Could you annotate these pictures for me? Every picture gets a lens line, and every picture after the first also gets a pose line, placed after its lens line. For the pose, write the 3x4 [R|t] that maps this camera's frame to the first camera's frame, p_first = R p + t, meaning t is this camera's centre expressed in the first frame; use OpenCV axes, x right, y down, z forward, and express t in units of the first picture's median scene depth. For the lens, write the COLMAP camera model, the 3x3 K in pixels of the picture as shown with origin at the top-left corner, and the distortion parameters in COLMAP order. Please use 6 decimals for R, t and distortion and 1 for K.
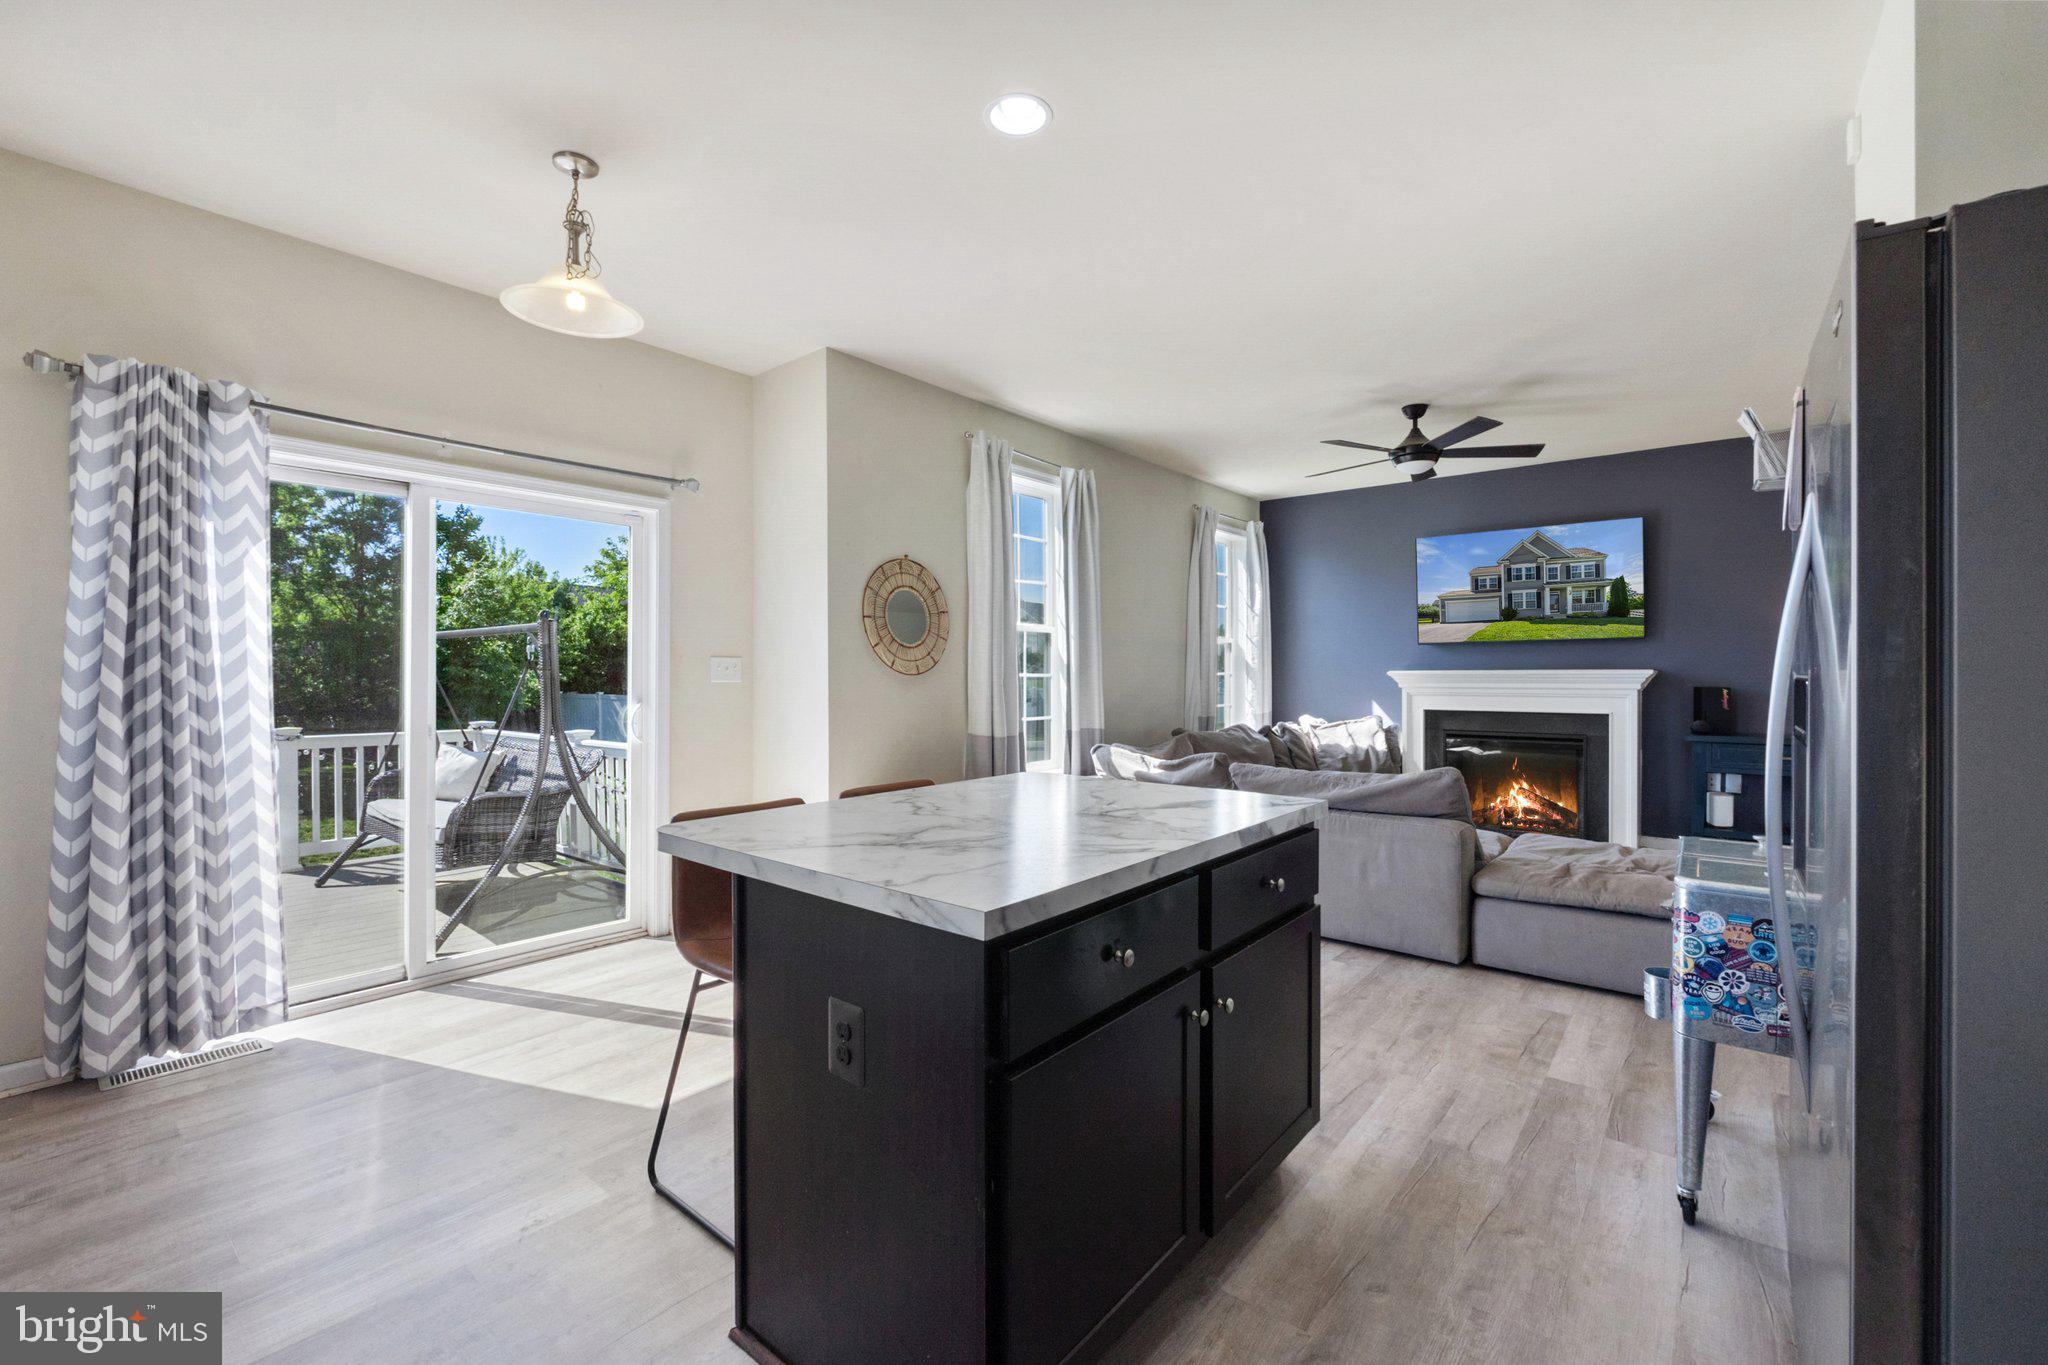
lens RADIAL K [[871.5, 0, 1011.1], [0, 871.5, 676.5], [0, 0, 1]] dist [-0.004577, -0.001646]
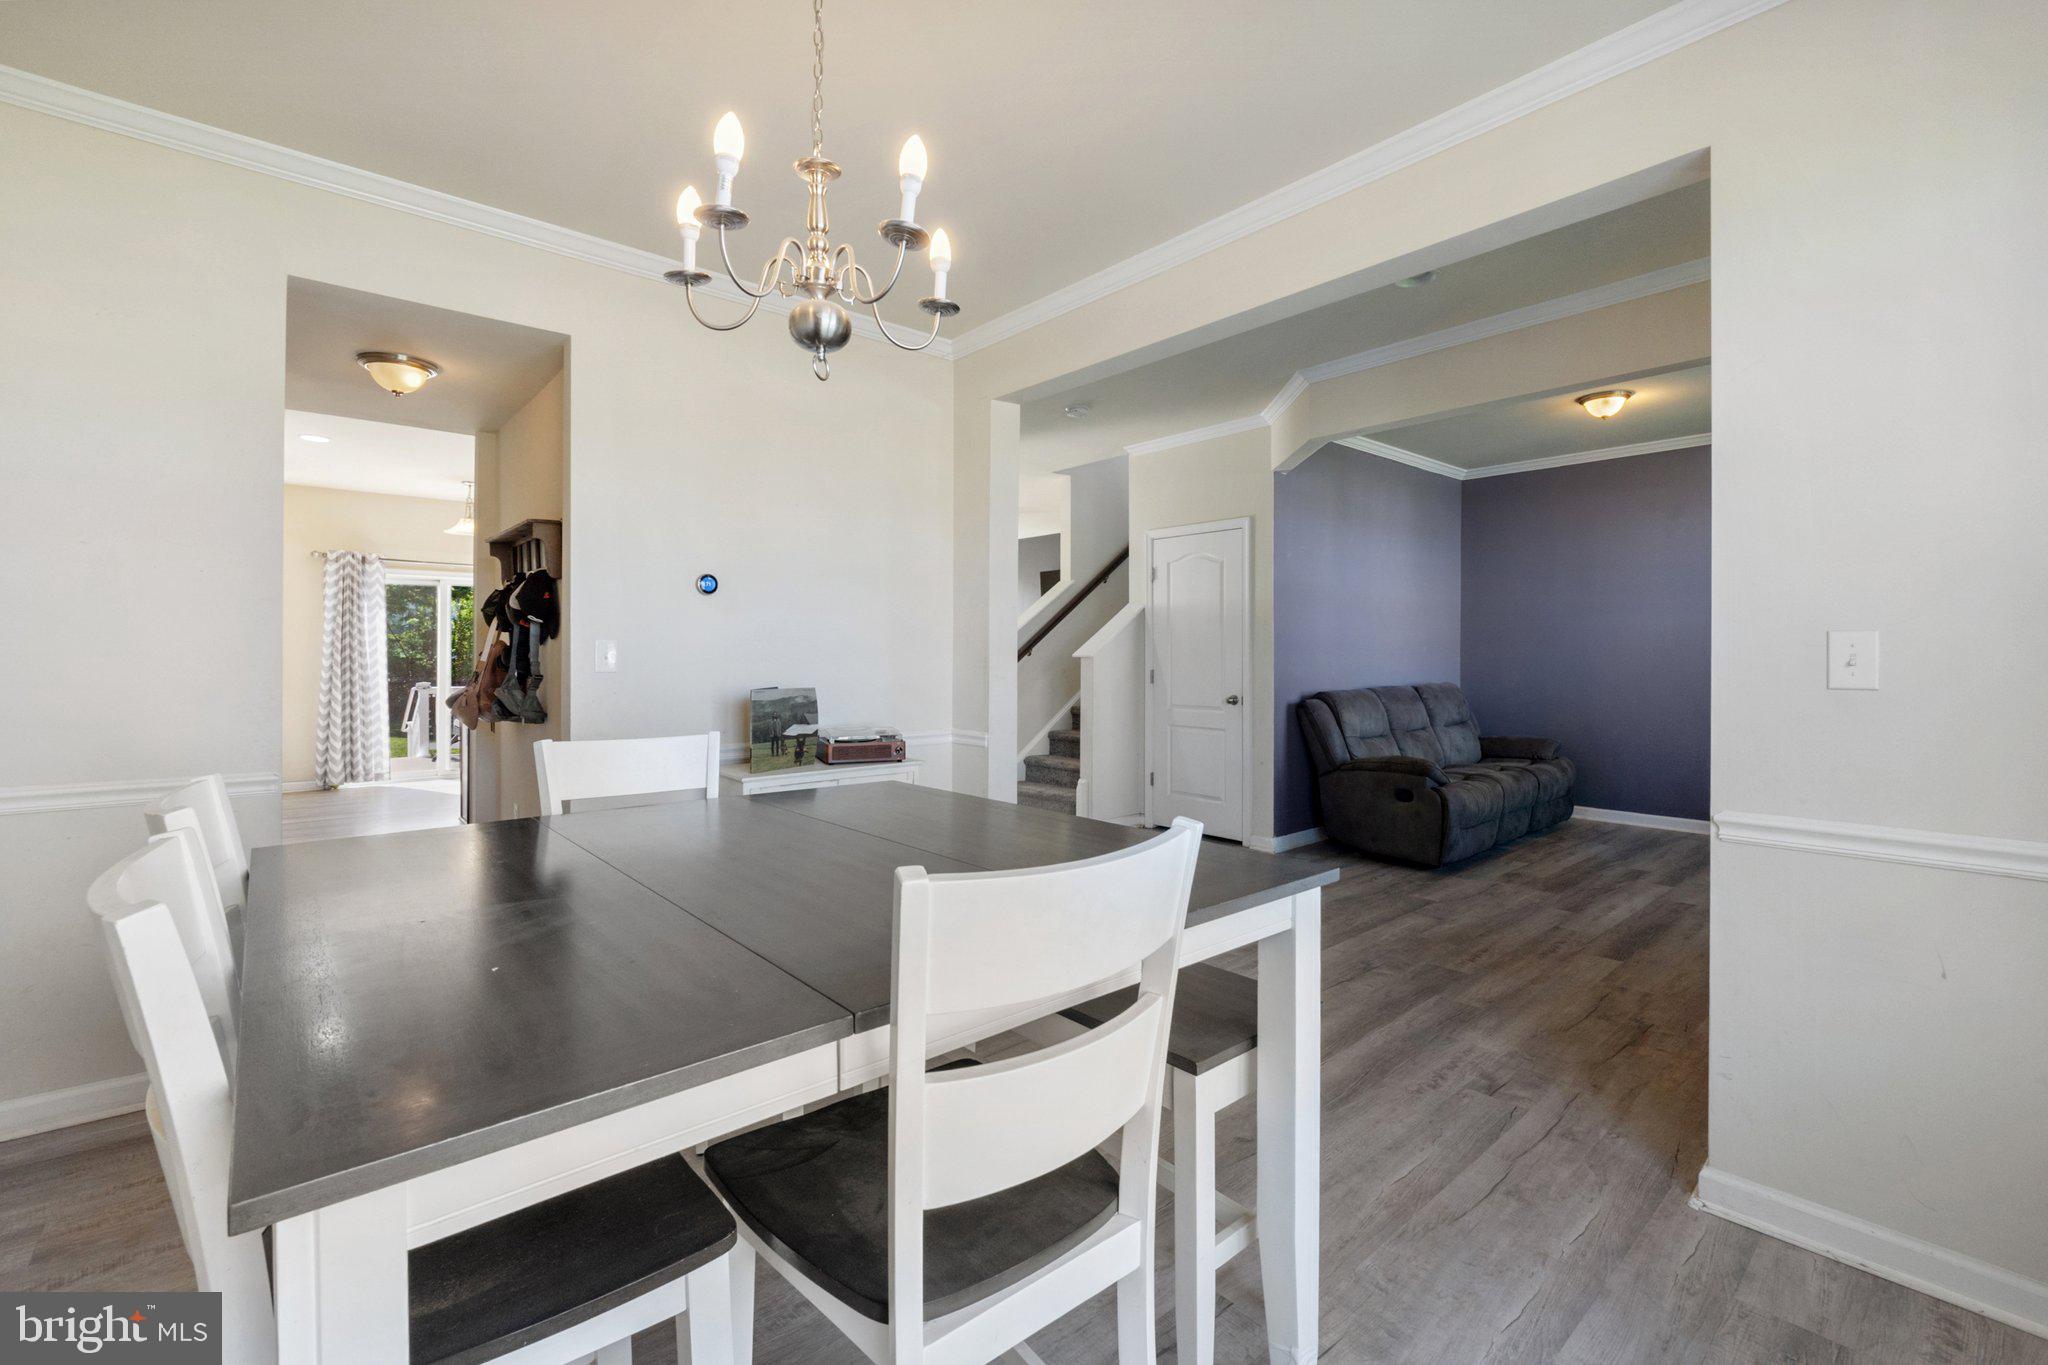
lens RADIAL K [[871.5, 0, 990.6], [0, 871.5, 663.8], [0, 0, 1]] dist [-0.004577, -0.001646]
pose [[0.982093, 0.005135, -0.188325, 0.972061], [-0.004340, 0.999980, 0.004637, 0.001886], [0.188345, -0.003737, 0.982096, -0.846125]]
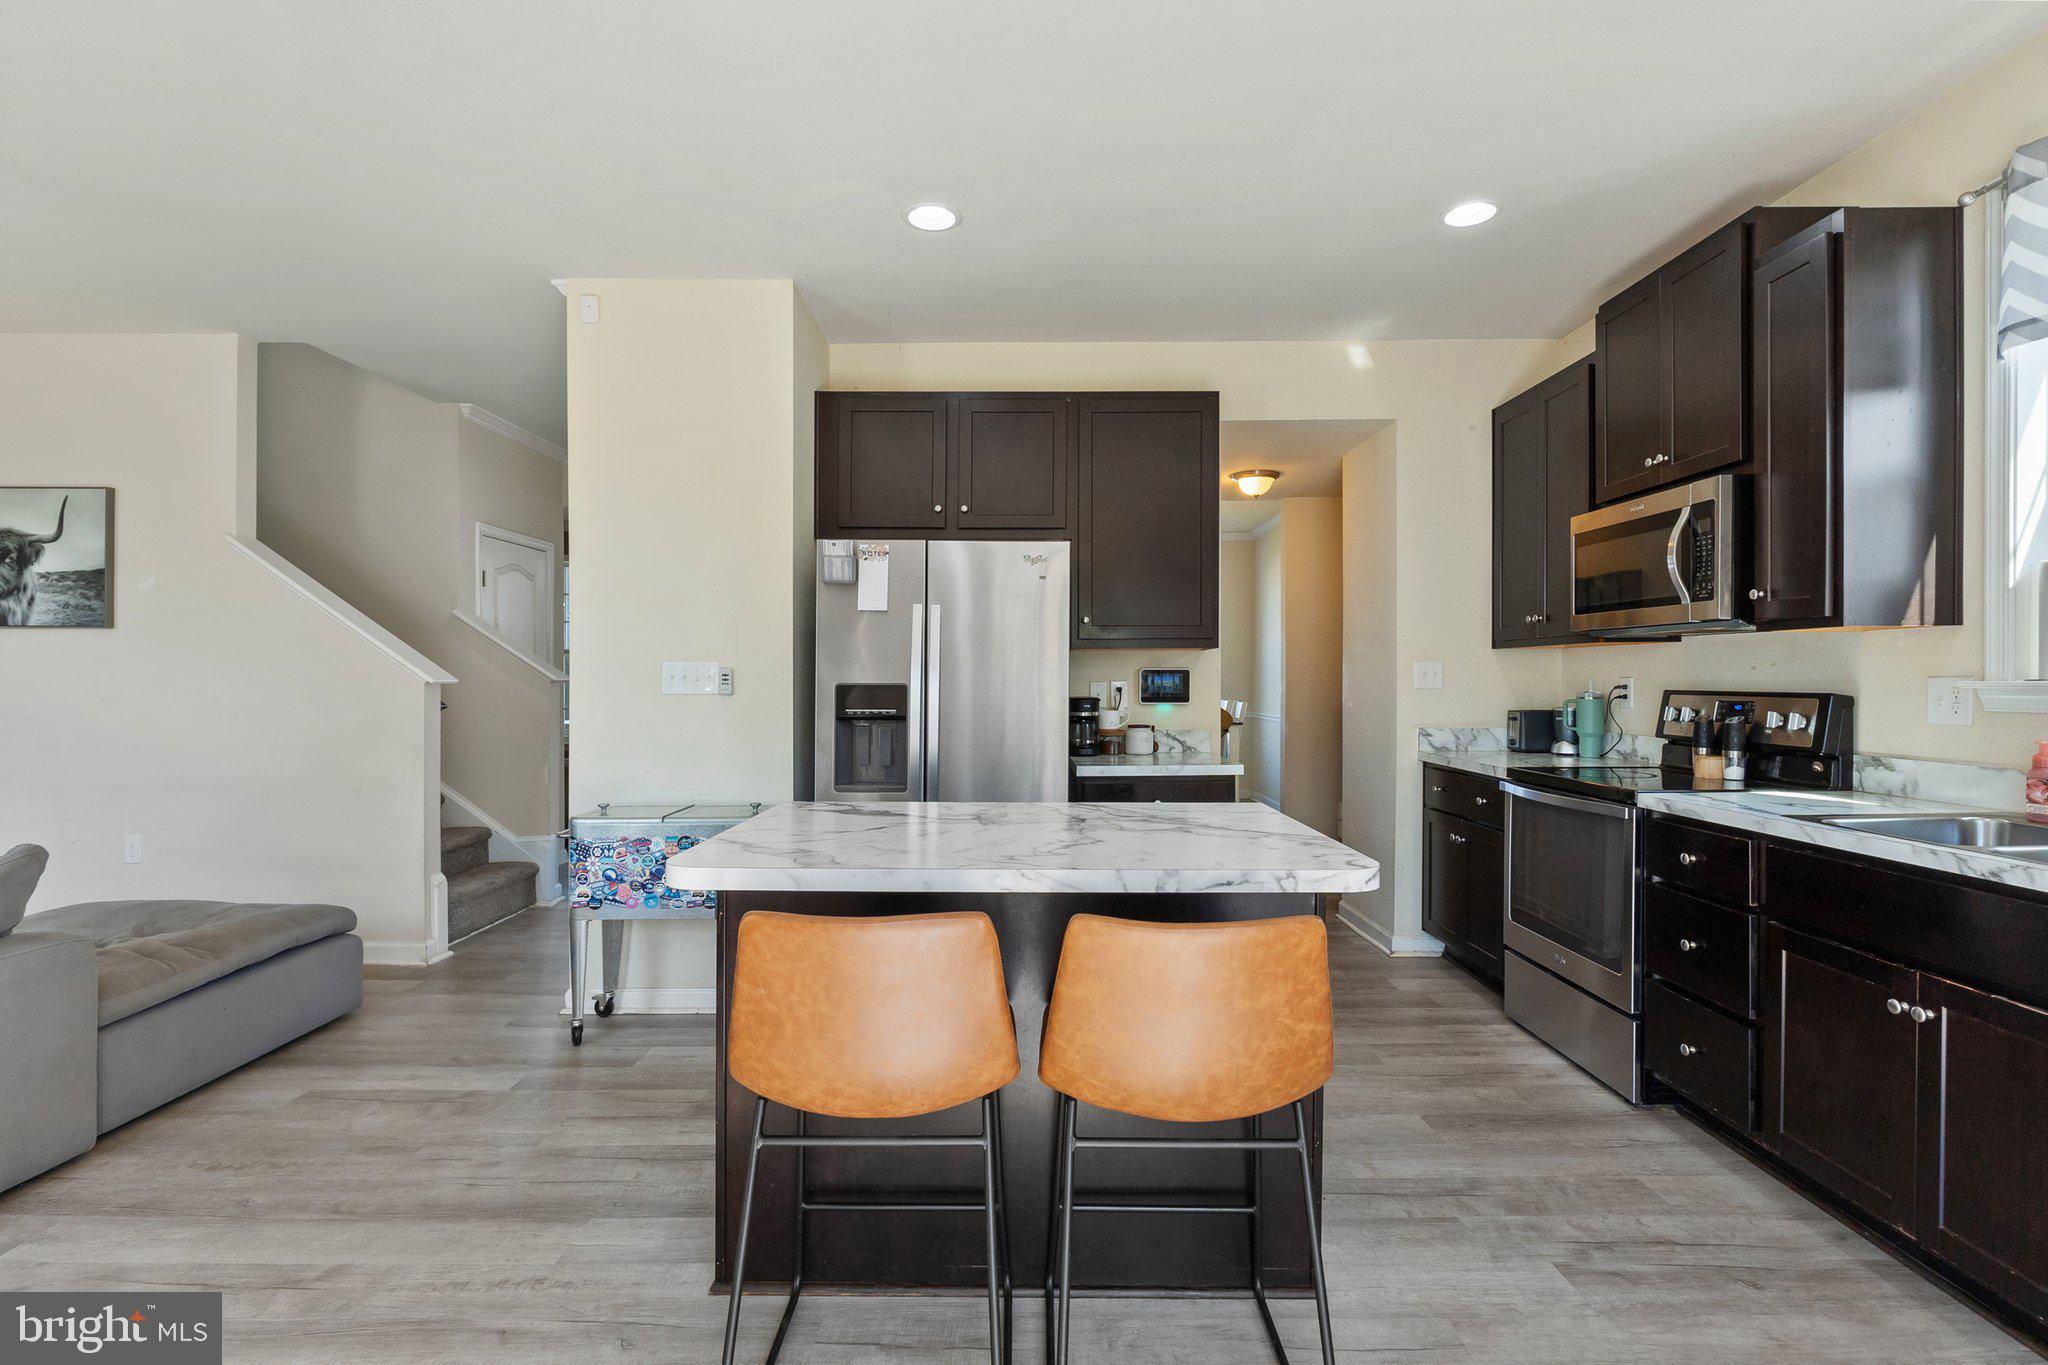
lens RADIAL K [[998.0, 0, 1031.1], [0, 998.0, 673.1], [0, 0, 1]] dist [-0.007906, -0.000517]
pose [[-0.641151, 0.004332, 0.767403, -0.349535], [0.004246, 0.999989, -0.002098, -0.006000], [-0.767403, 0.001913, -0.641162, 0.696344]]
